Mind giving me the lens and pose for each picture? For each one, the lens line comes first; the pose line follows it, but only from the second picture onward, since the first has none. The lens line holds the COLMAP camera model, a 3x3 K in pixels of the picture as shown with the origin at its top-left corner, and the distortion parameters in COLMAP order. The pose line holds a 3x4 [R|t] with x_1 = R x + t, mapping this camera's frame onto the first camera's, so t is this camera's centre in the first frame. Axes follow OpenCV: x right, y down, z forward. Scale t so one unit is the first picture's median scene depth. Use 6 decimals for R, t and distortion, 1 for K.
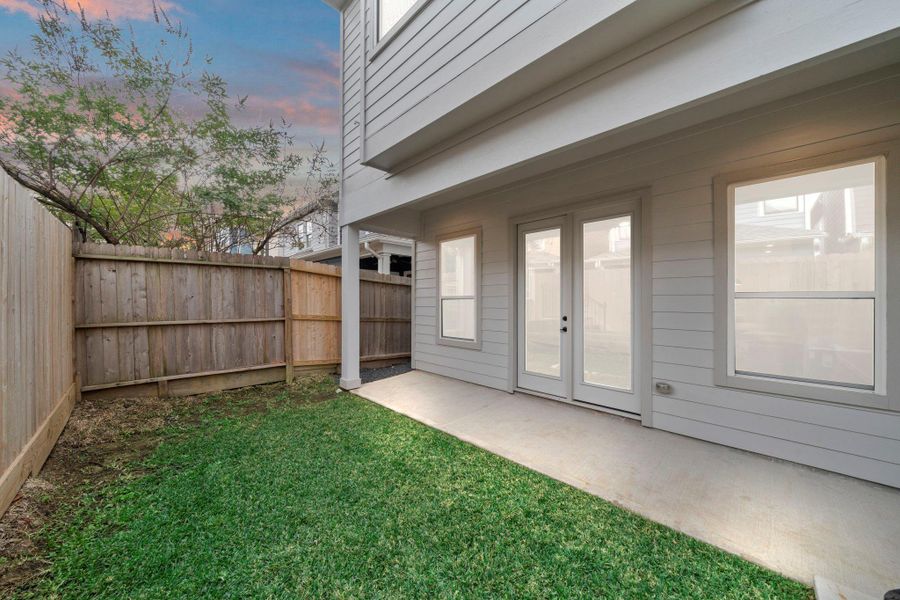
lens RADIAL K [[338.8, 0, 446.7], [0, 338.8, 297.4], [0, 0, 1]] dist [-0.001035, -0.000048]
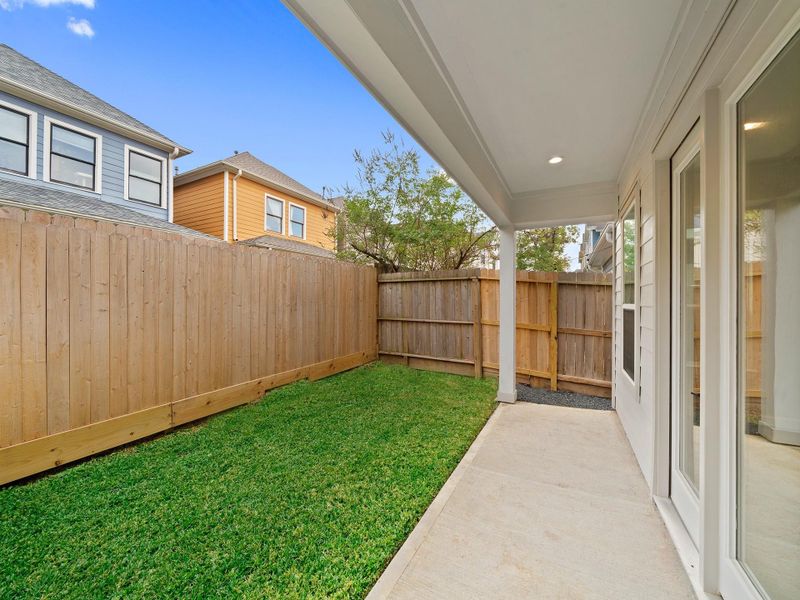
lens RADIAL K [[330.6, 0, 400.0], [0, 330.6, 300.0], [0, 0, 1]] dist [-0.000085, -0.000004]
pose [[0.234650, 0.000250, -0.972080, 0.680702], [-0.002657, 0.999996, -0.000384, -0.015729], [0.972076, 0.002673, 0.234650, 0.620086]]
